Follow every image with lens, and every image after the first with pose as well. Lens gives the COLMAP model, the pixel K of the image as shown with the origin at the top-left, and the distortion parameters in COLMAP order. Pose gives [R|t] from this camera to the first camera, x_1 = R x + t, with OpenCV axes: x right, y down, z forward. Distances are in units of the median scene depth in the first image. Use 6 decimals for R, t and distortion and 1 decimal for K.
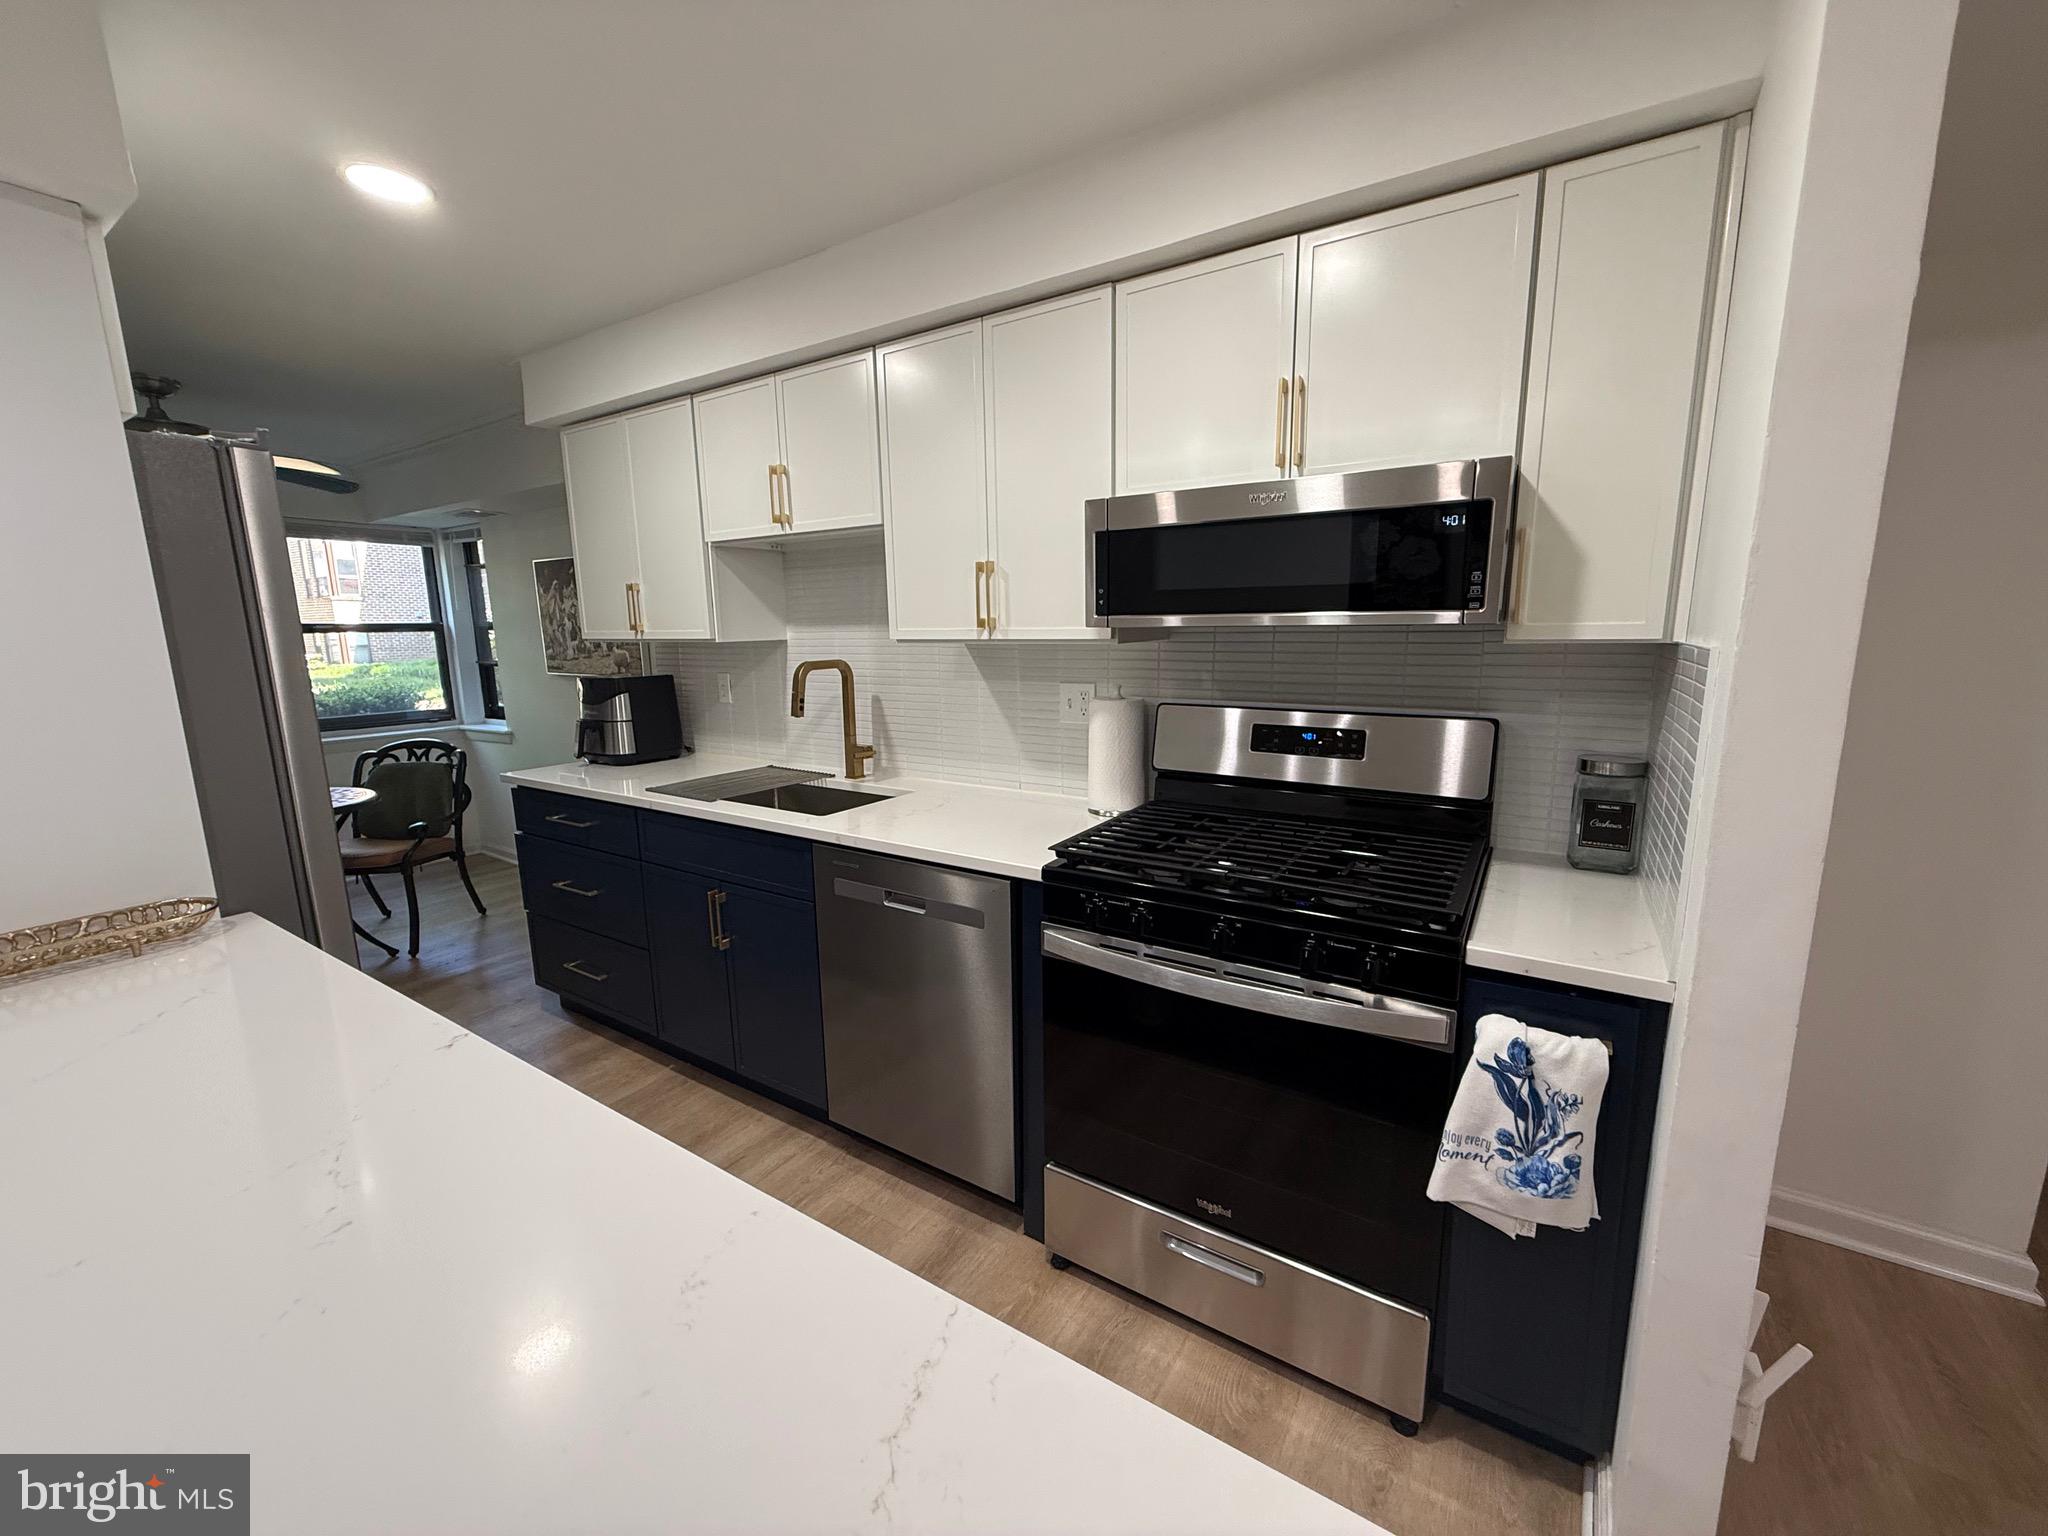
lens RADIAL K [[810.1, 0, 1019.2], [0, 810.1, 770.7], [0, 0, 1]] dist [-0.000356, 0.001298]
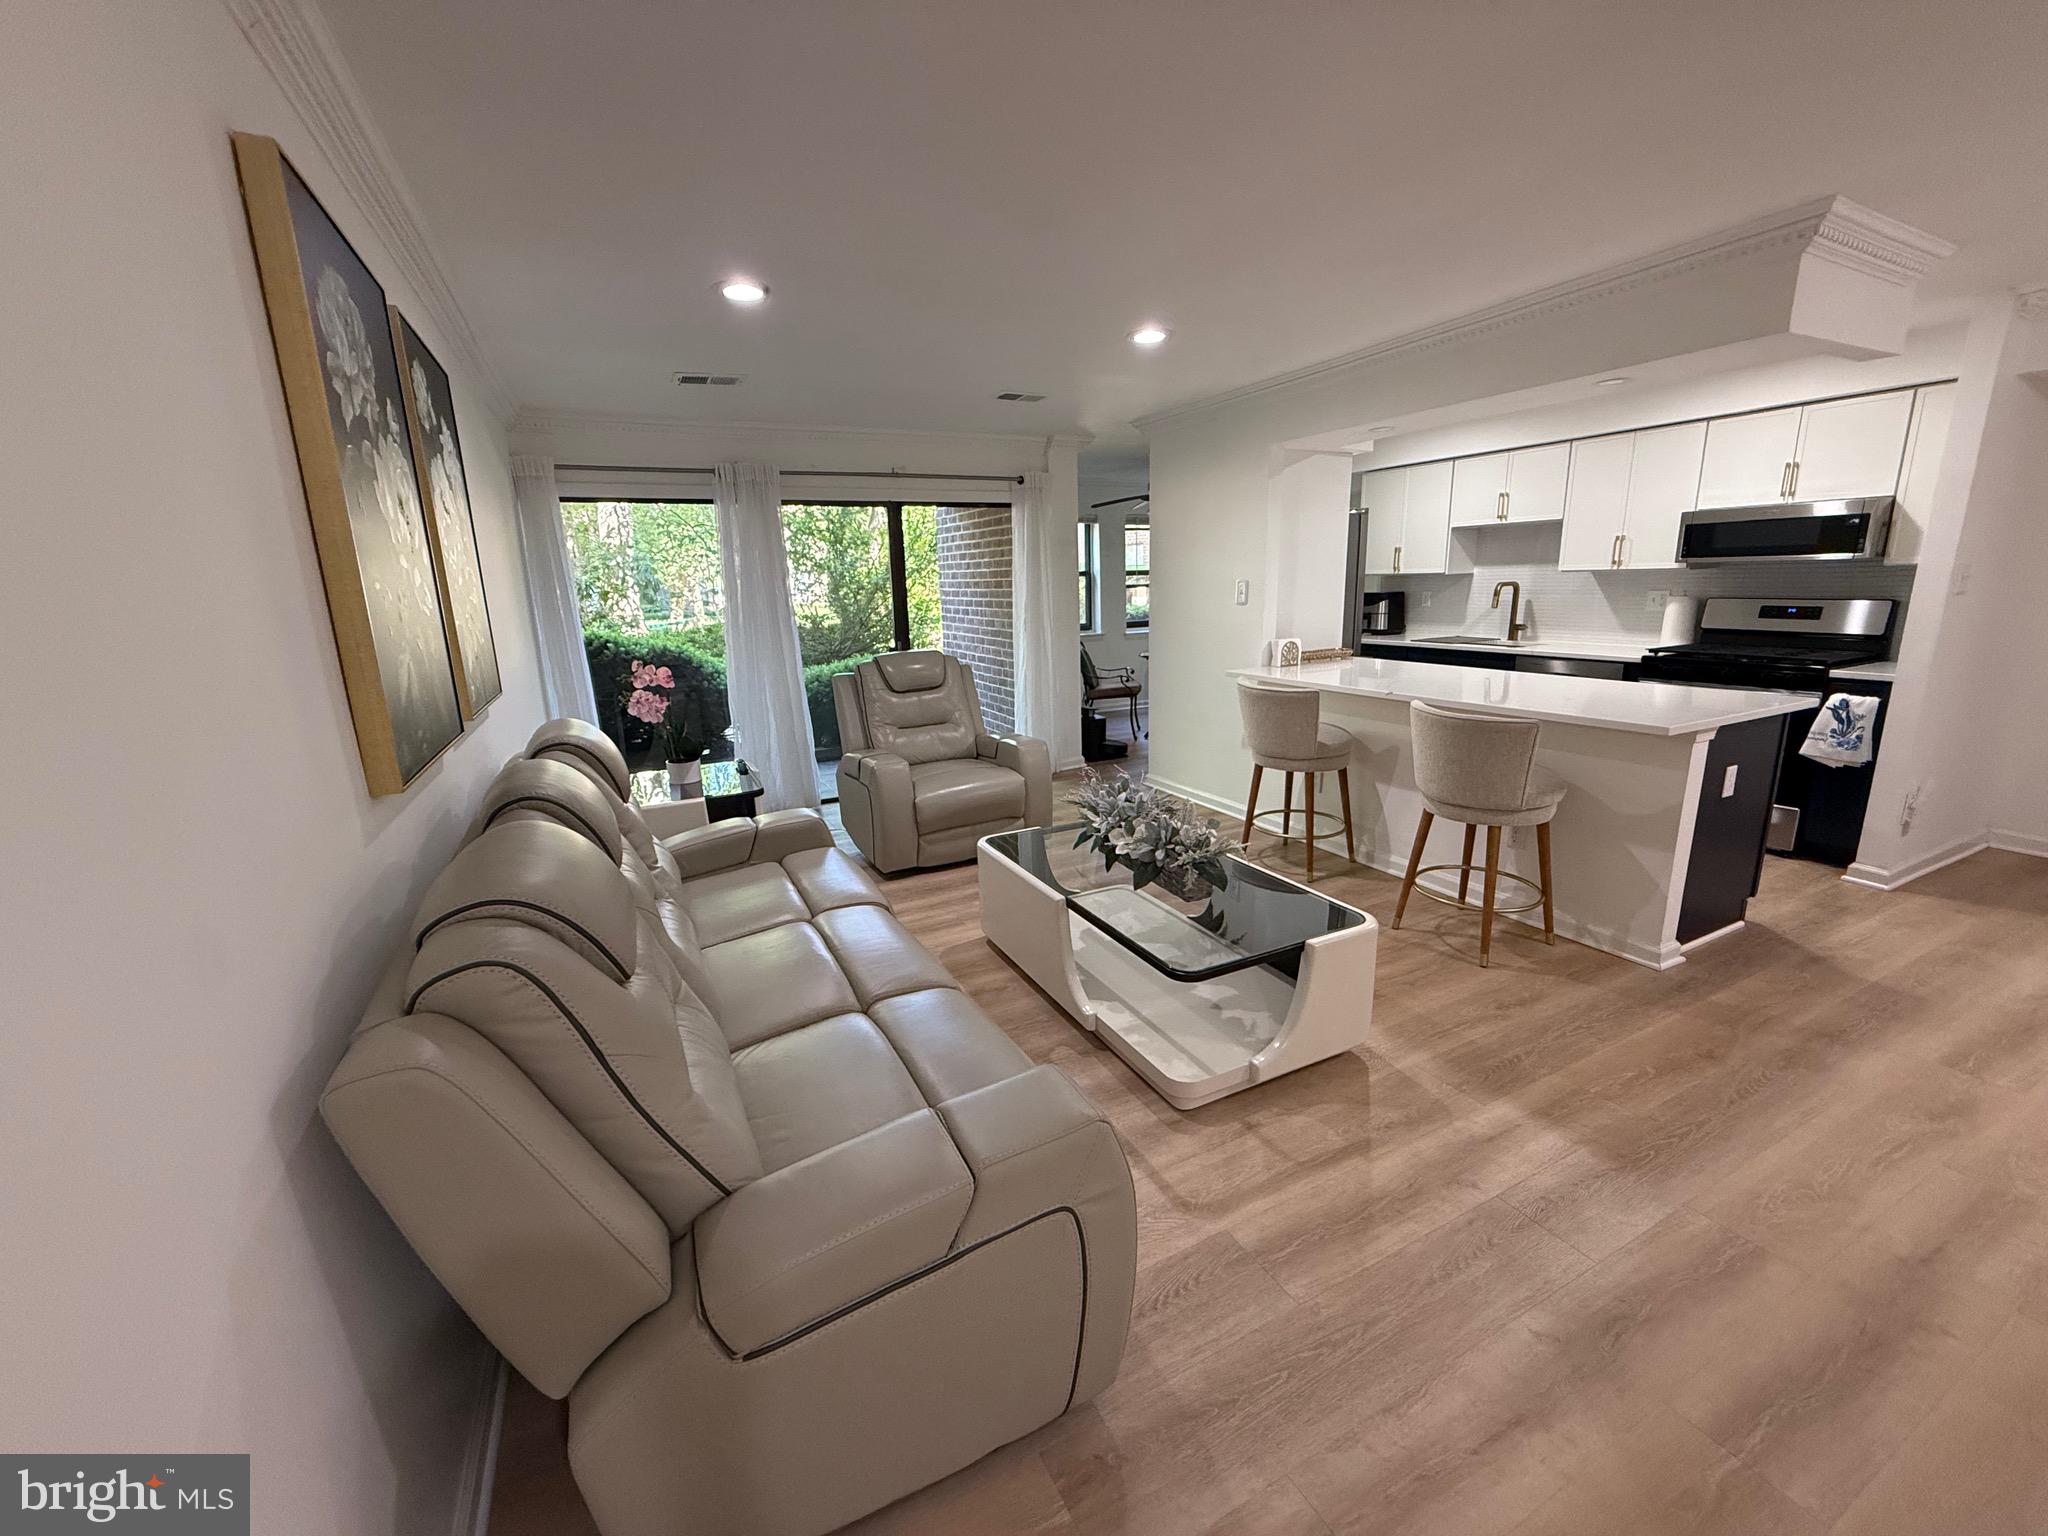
lens RADIAL K [[810.1, 0, 1023.3], [0, 810.1, 765.2], [0, 0, 1]] dist [-0.000356, 0.001298]
pose [[0.862192, 0.101447, -0.496319, -0.254007], [-0.070288, 0.994223, 0.081116, 0.280454], [0.501681, -0.035052, 0.864342, -1.614344]]
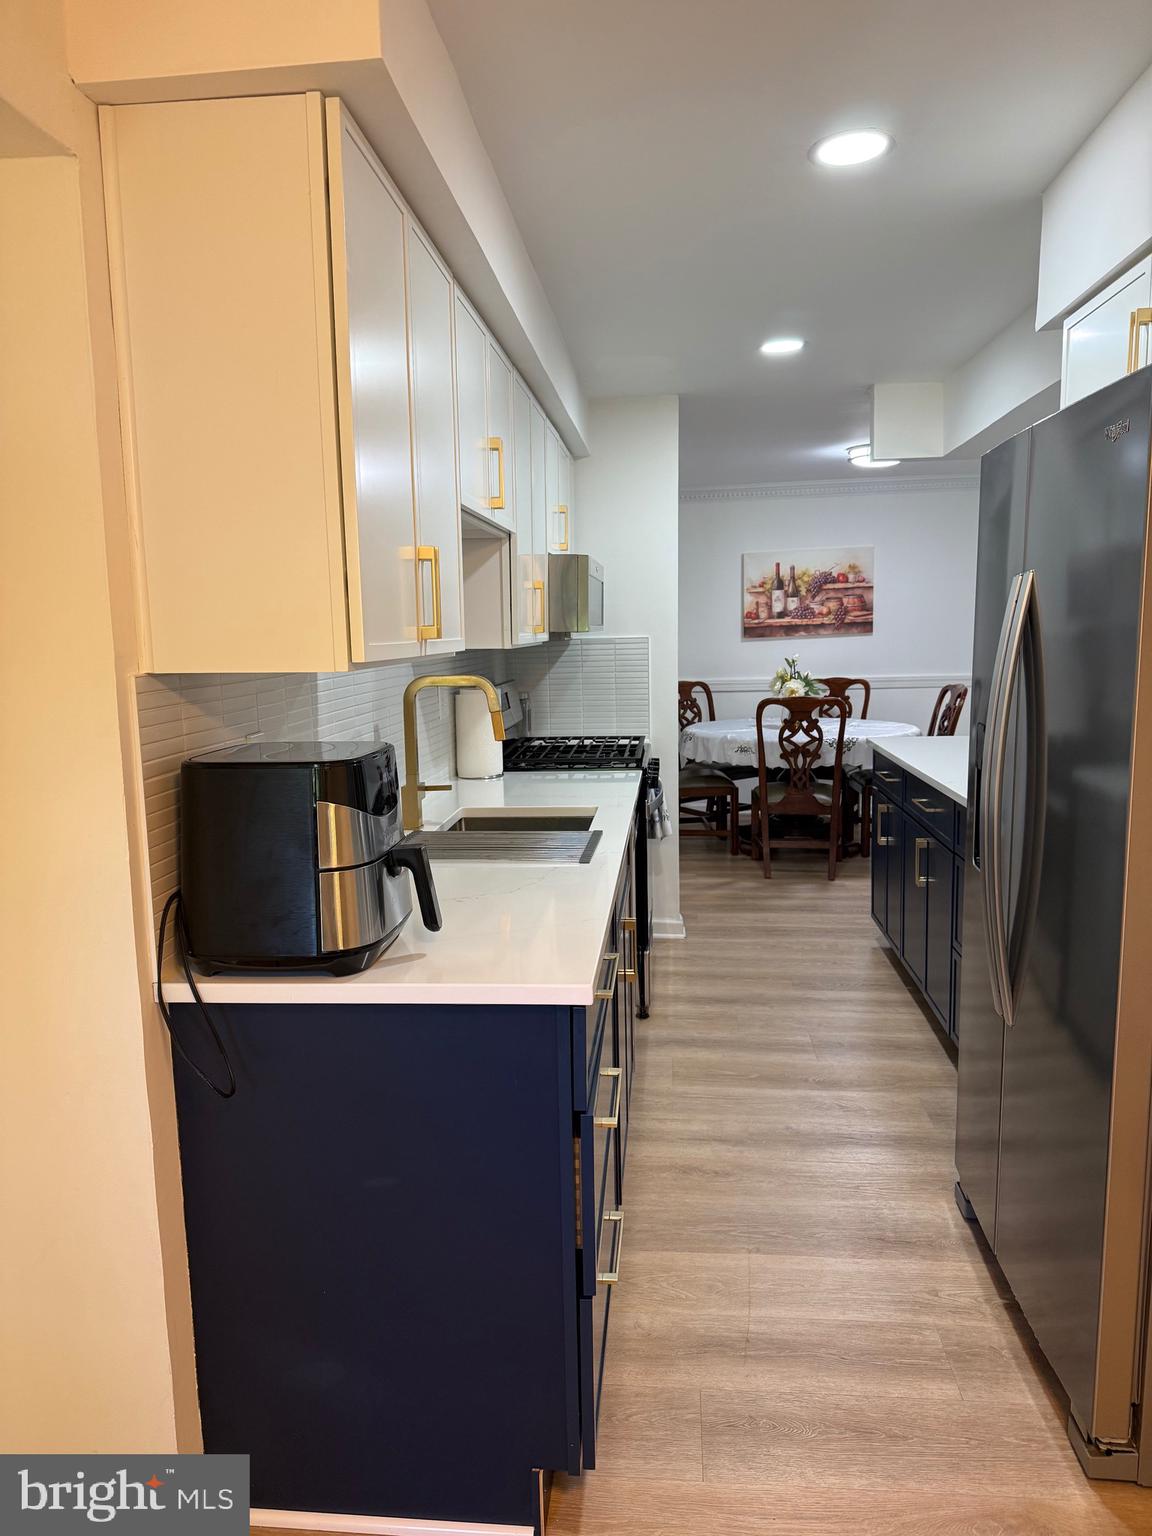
lens RADIAL K [[1063.3, 0, 536.6], [0, 1063.3, 794.9], [0, 0, 1]] dist [0.011309, -0.022123]
pose [[-0.436515, -0.118306, 0.891885, -1.323043], [0.188820, 0.957193, 0.219383, -0.256309], [-0.879660, 0.264170, -0.395490, 1.481294]]
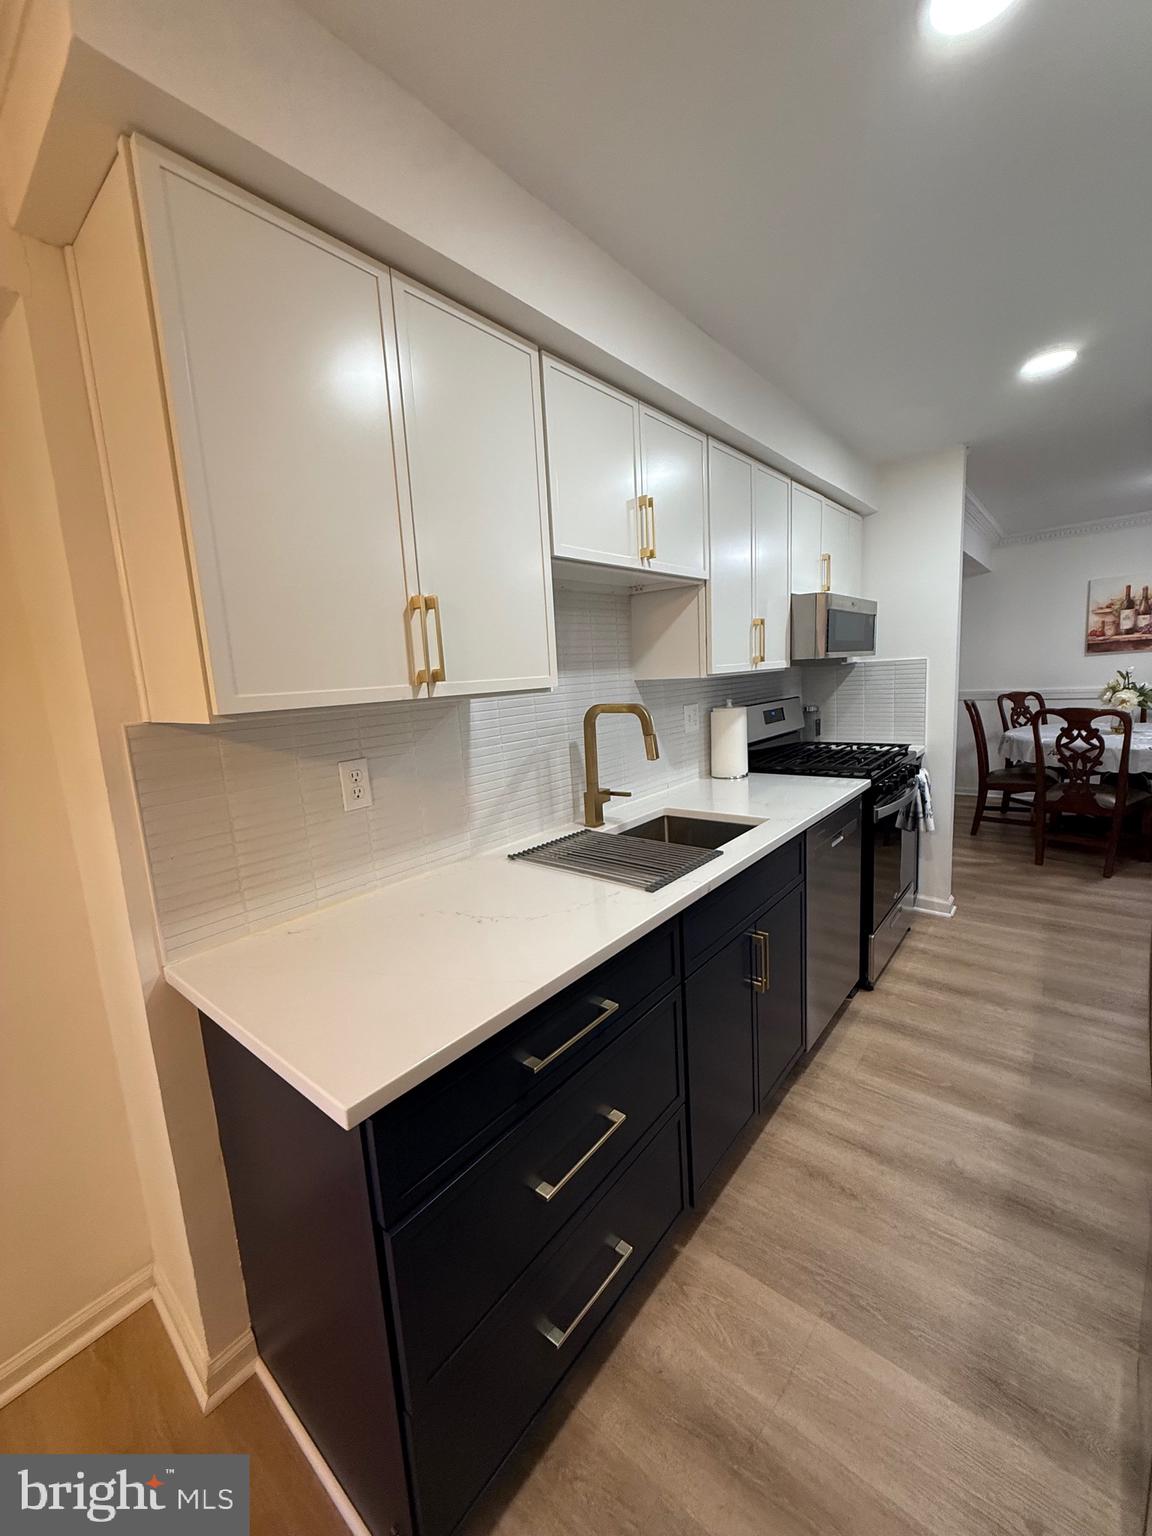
lens RADIAL K [[607.6, 0, 573.8], [0, 607.6, 768.5], [0, 0, 1]] dist [-0.000356, 0.001298]
pose [[0.121223, -0.144022, 0.982121, -1.045014], [0.238895, 0.964569, 0.111962, -0.165348], [-0.963449, 0.221051, 0.151334, 1.027913]]
